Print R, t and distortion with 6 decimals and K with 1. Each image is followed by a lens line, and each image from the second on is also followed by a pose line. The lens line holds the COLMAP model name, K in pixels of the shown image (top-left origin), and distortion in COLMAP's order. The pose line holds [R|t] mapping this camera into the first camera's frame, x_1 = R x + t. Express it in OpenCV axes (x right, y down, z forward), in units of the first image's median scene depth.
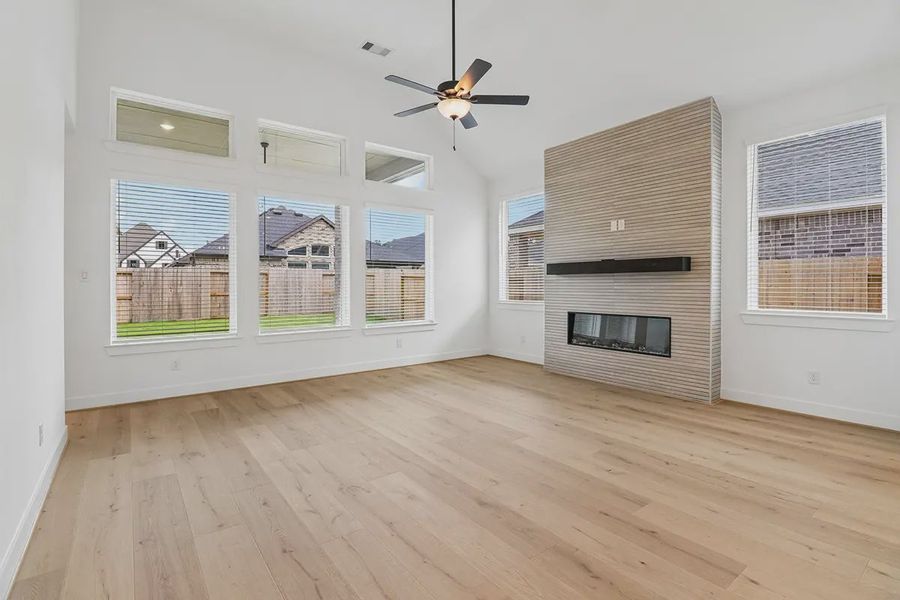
lens RADIAL K [[427.4, 0, 450.0], [0, 427.4, 300.0], [0, 0, 1]] dist [-0.002764, -0.000275]
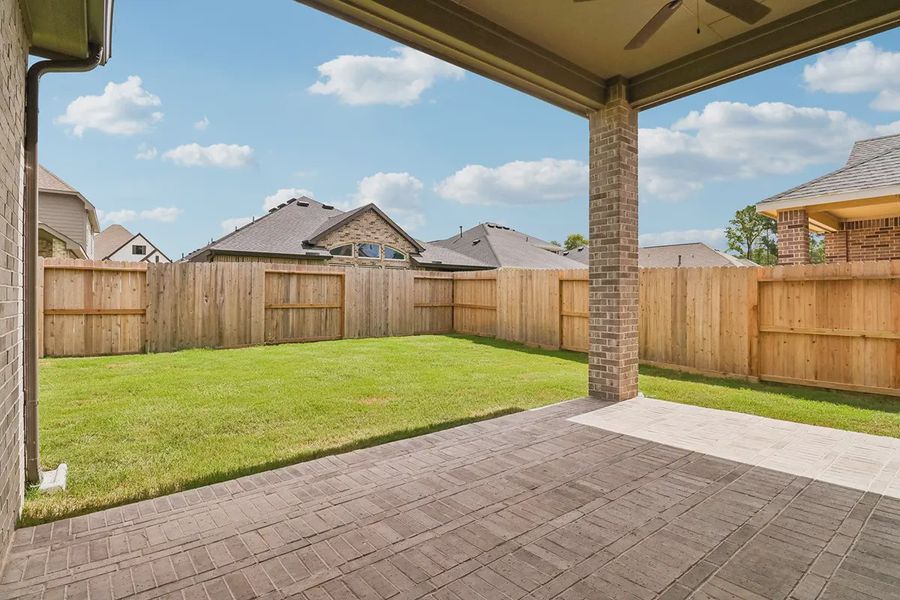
lens RADIAL K [[459.8, 0, 450.0], [0, 459.8, 300.0], [0, 0, 1]] dist [-0.001542, -0.000305]
pose [[0.999729, 0.000671, 0.023289, -0.180891], [0.000090, 0.999468, -0.032626, -0.000391], [-0.023299, 0.032619, 0.999196, 0.183131]]
